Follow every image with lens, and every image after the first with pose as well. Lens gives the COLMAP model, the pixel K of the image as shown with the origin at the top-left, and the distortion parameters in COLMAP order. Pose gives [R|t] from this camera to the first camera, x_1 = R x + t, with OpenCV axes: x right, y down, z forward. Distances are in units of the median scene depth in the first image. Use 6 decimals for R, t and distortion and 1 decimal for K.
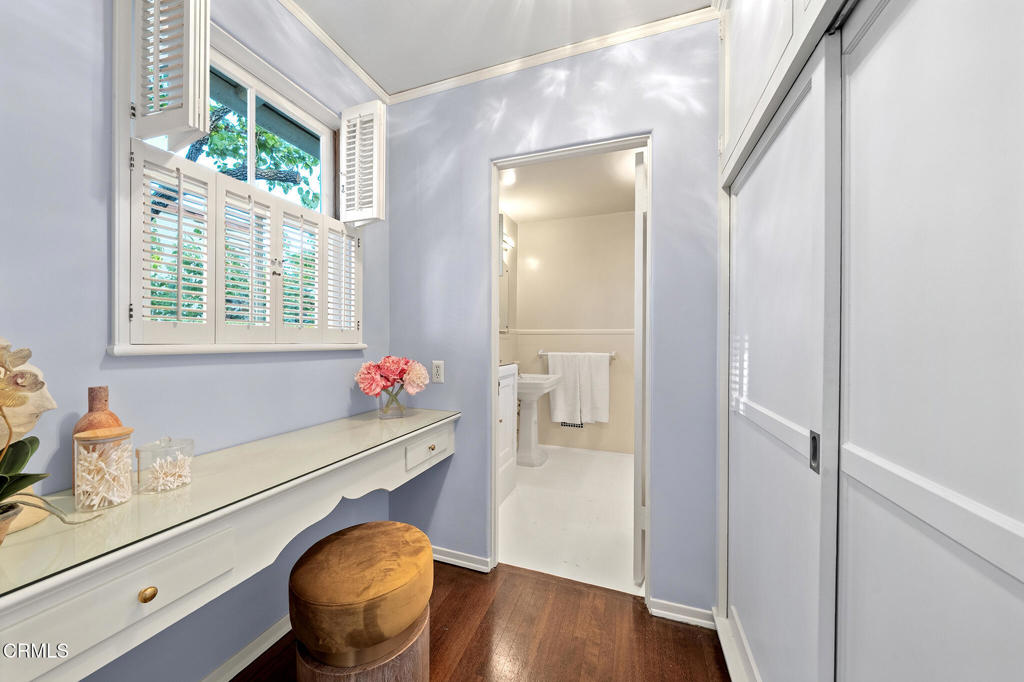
lens RADIAL K [[353.9, 0, 508.6], [0, 353.9, 342.9], [0, 0, 1]] dist [-0.000425, -0.000022]
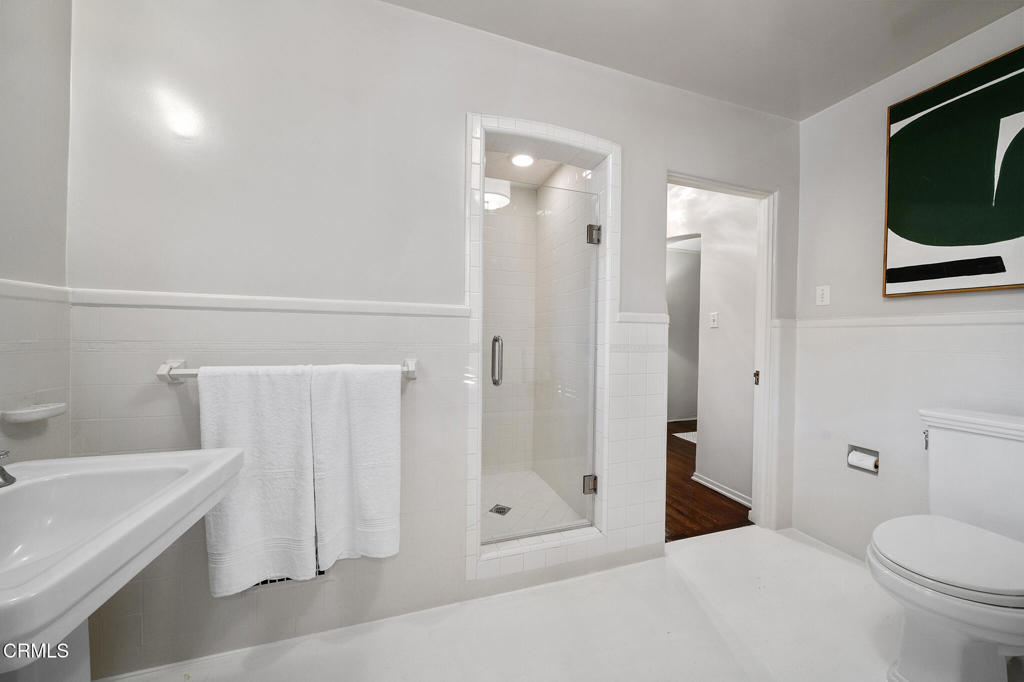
lens RADIAL K [[353.9, 0, 512.1], [0, 353.9, 341.1], [0, 0, 1]] dist [-0.000425, -0.000022]
pose [[0.795661, 0.002185, 0.605739, 0.146029], [-0.007878, 0.999946, 0.006741, 0.000300], [-0.605691, -0.010136, 0.795635, 0.615425]]
